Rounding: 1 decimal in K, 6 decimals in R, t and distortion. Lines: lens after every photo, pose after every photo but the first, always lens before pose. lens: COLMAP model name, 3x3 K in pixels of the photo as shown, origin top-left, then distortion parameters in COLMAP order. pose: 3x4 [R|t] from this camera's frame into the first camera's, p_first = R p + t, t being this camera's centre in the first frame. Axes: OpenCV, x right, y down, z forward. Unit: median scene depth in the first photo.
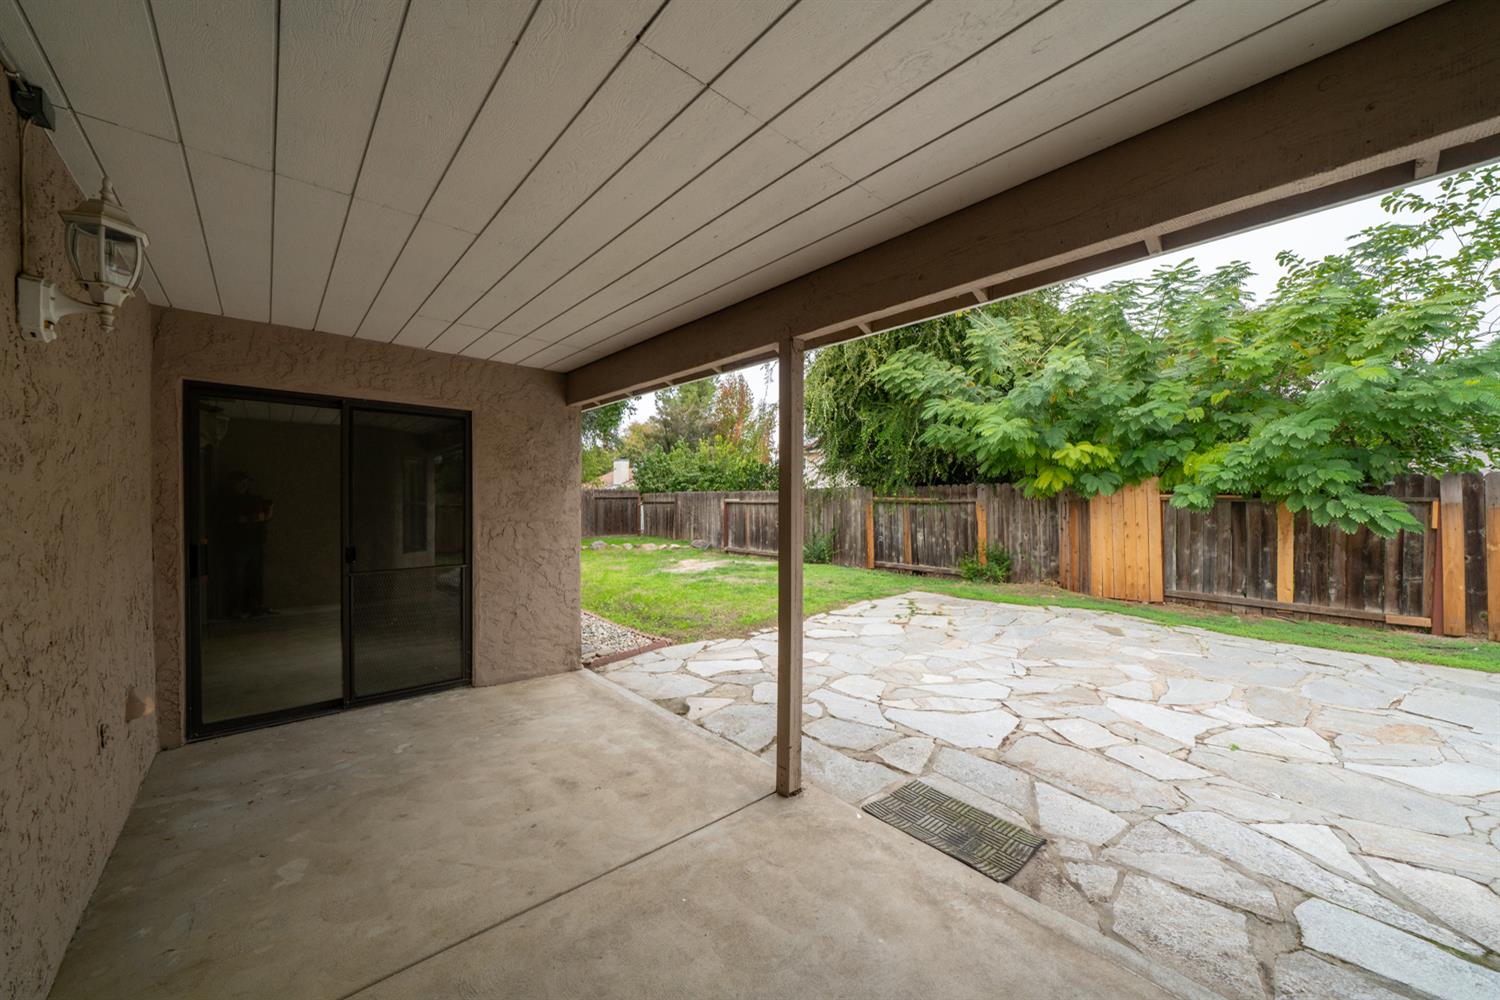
lens RADIAL K [[540.7, 0, 750.0], [0, 540.7, 500.0], [0, 0, 1]] dist [-0.008841, 0.000169]
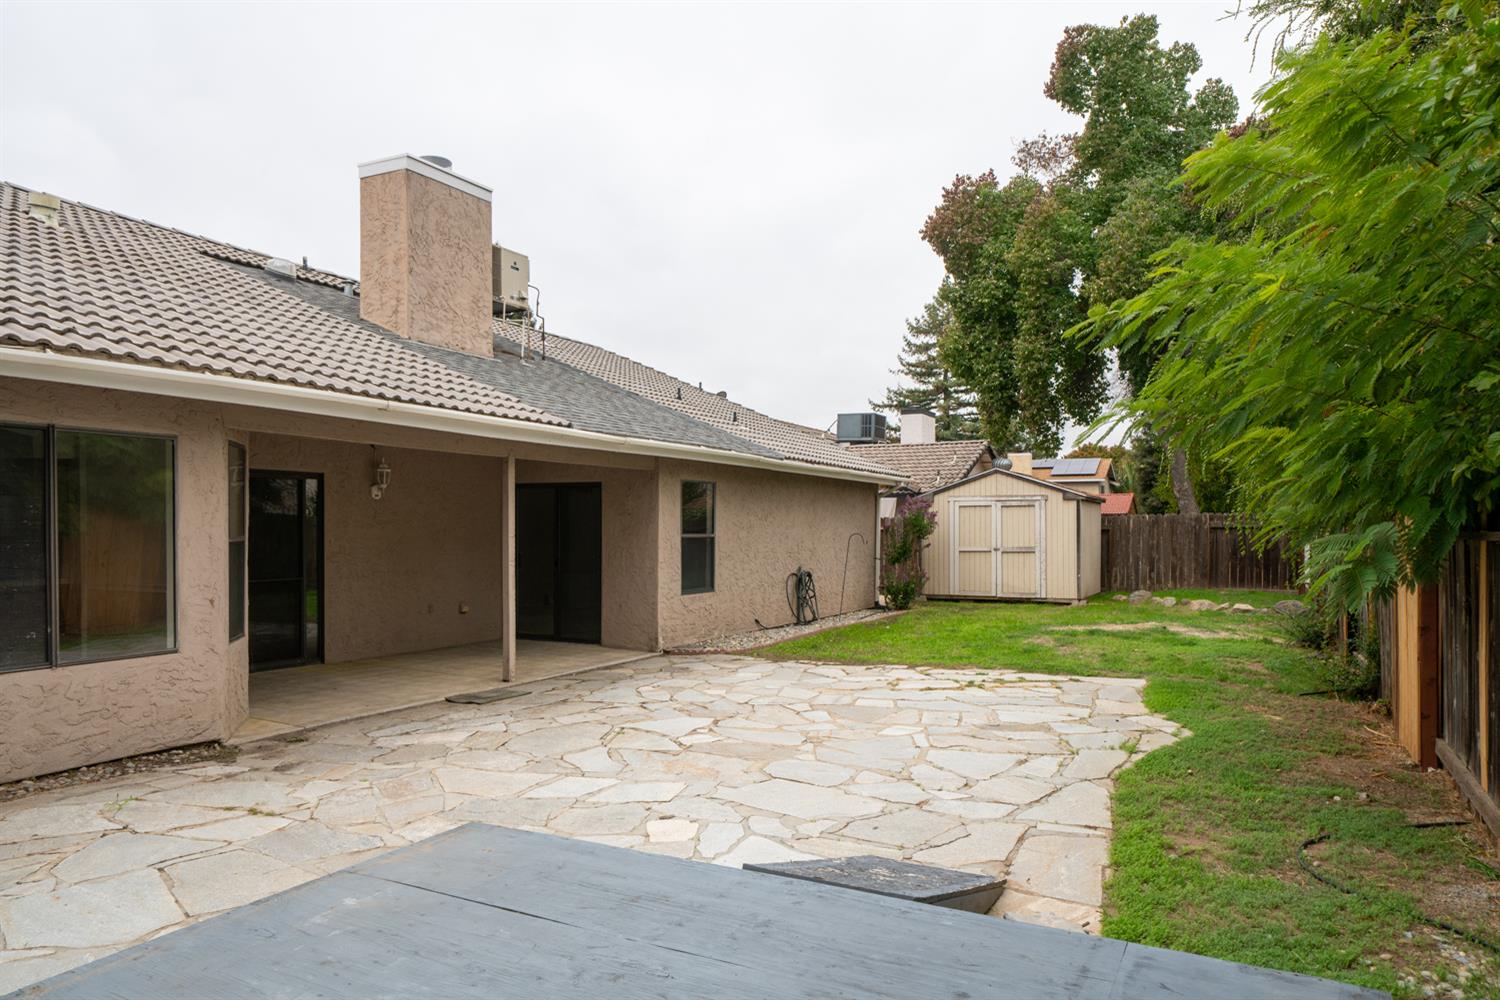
lens RADIAL K [[955.0, 0, 745.0], [0, 955.0, 528.1], [0, 0, 1]] dist [-0.001136, -0.000918]
pose [[0.350116, -0.004495, -0.936696, 2.397787], [0.004322, 0.999986, -0.003184, -0.006680], [0.936696, -0.002934, 0.350130, 0.378415]]
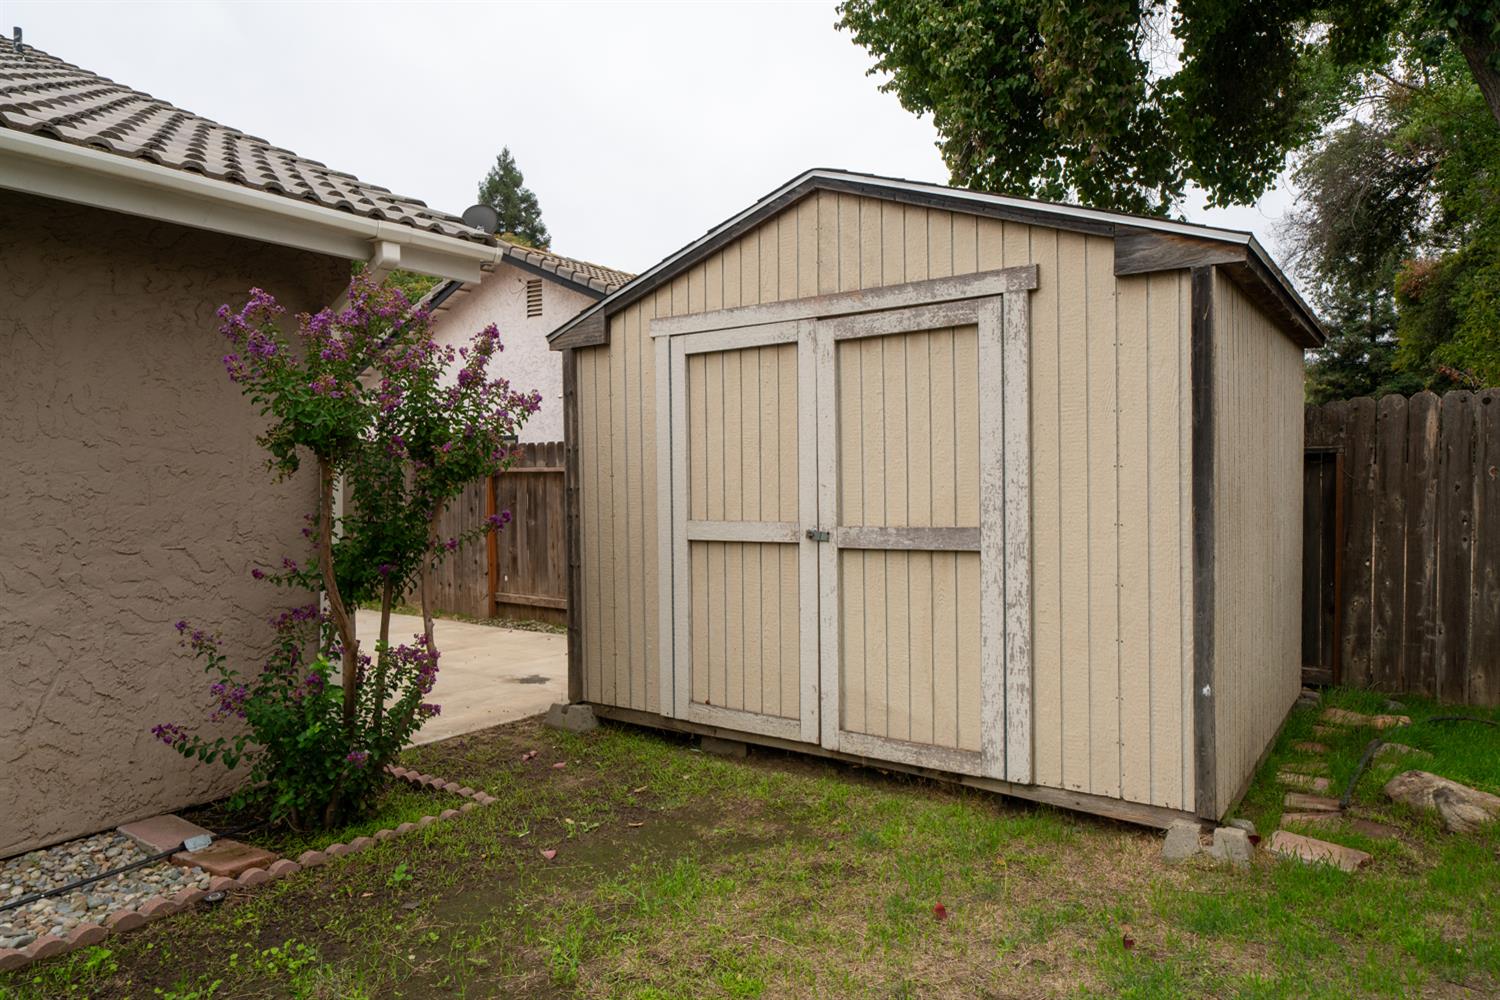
lens RADIAL K [[950.9, 0, 728.2], [0, 950.9, 499.8], [0, 0, 1]] dist [0.001153, -0.000093]
pose [[0.208962, 0.013858, -0.977826, -0.442585], [0.011154, 0.999801, 0.016553, 0.027741], [0.977860, -0.014365, 0.208766, 2.762172]]
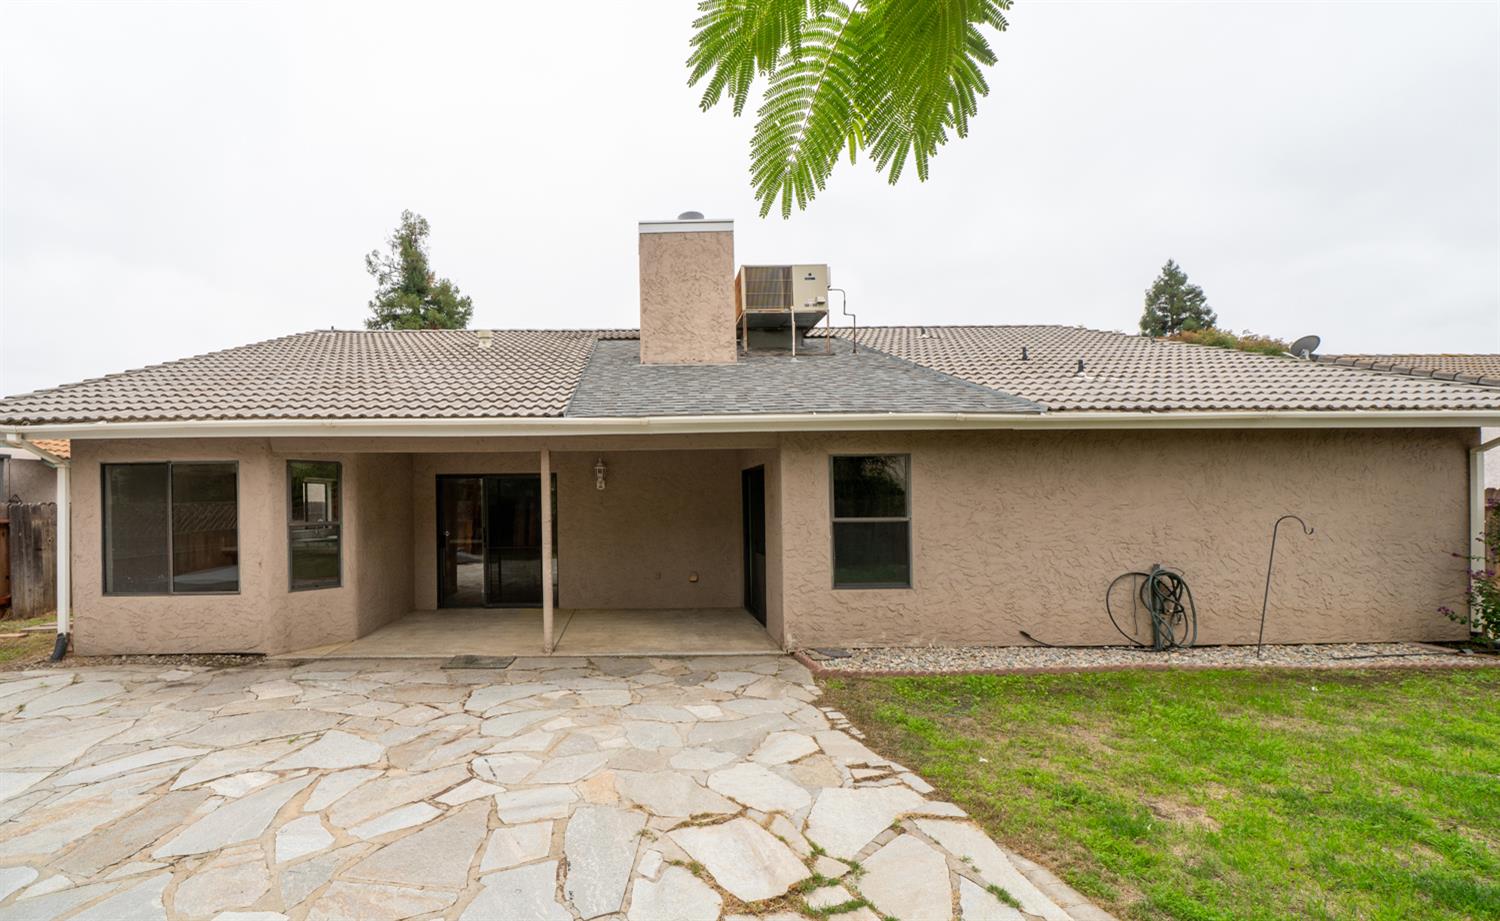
lens RADIAL K [[576.1, 0, 643.5], [0, 576.1, 492.8], [0, 0, 1]] dist [-0.005631, -0.000261]
pose [[-0.658933, -0.015458, -0.752043, 1.044244], [0.009366, 0.999543, -0.028752, -0.026170], [0.752143, -0.025989, -0.658487, 1.864641]]
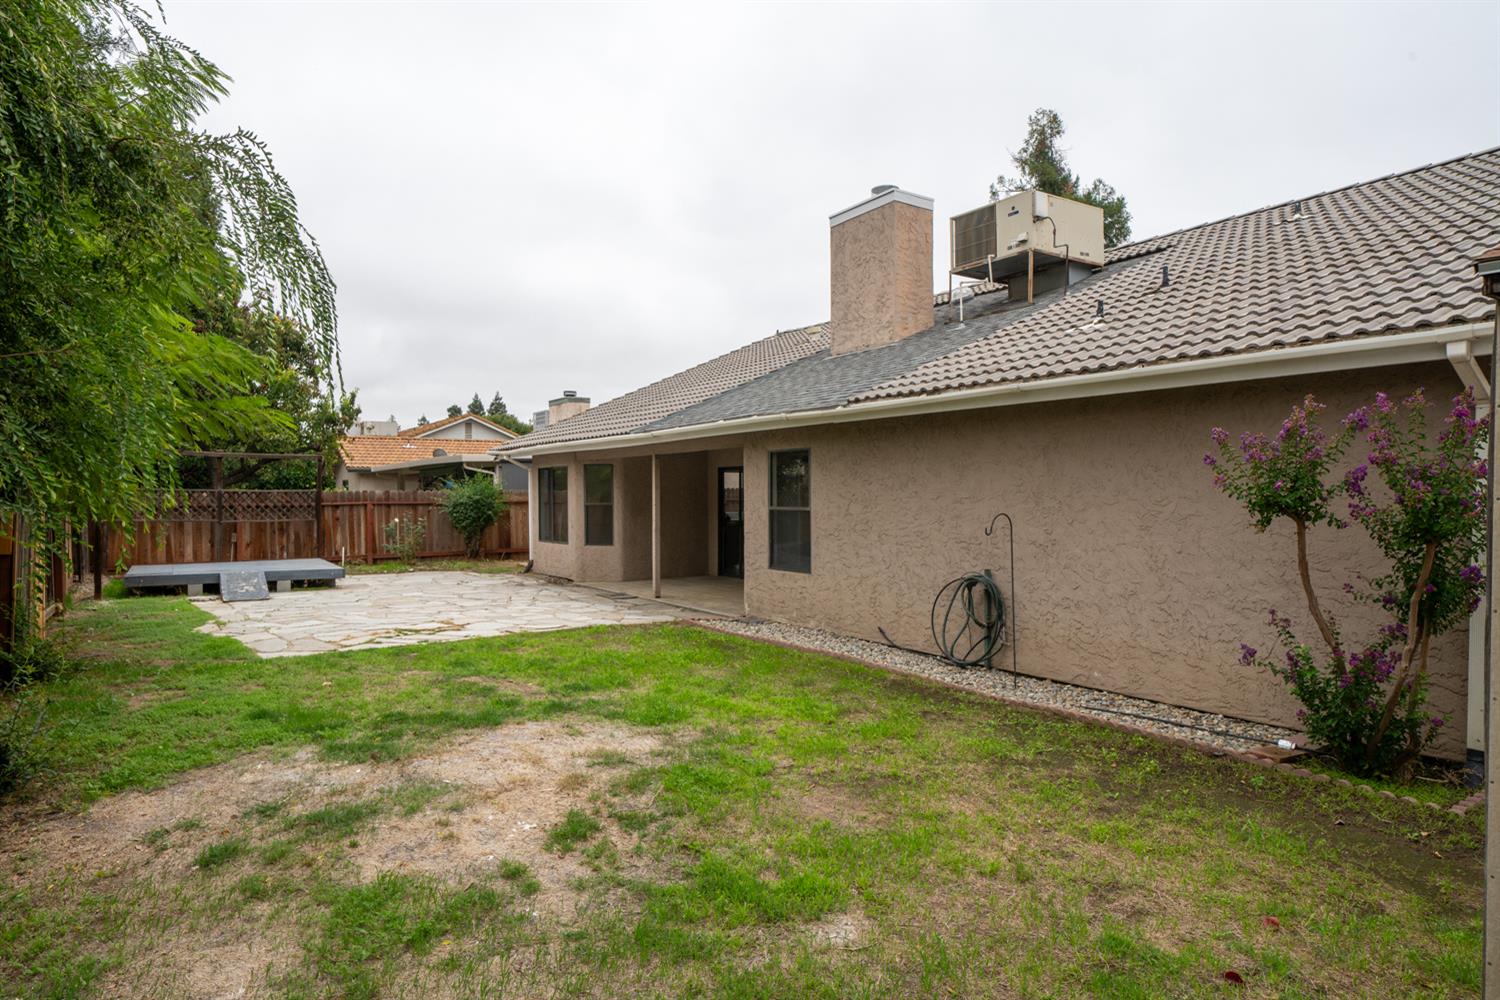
lens RADIAL K [[900.1, 0, 750.0], [0, 900.1, 500.0], [0, 0, 1]] dist [-0.000187, 0.000769]
pose [[-0.990265, -0.005083, 0.139103, -0.767895], [-0.004892, 0.999987, 0.001710, -0.022654], [-0.139110, 0.001013, -0.990276, 3.950045]]
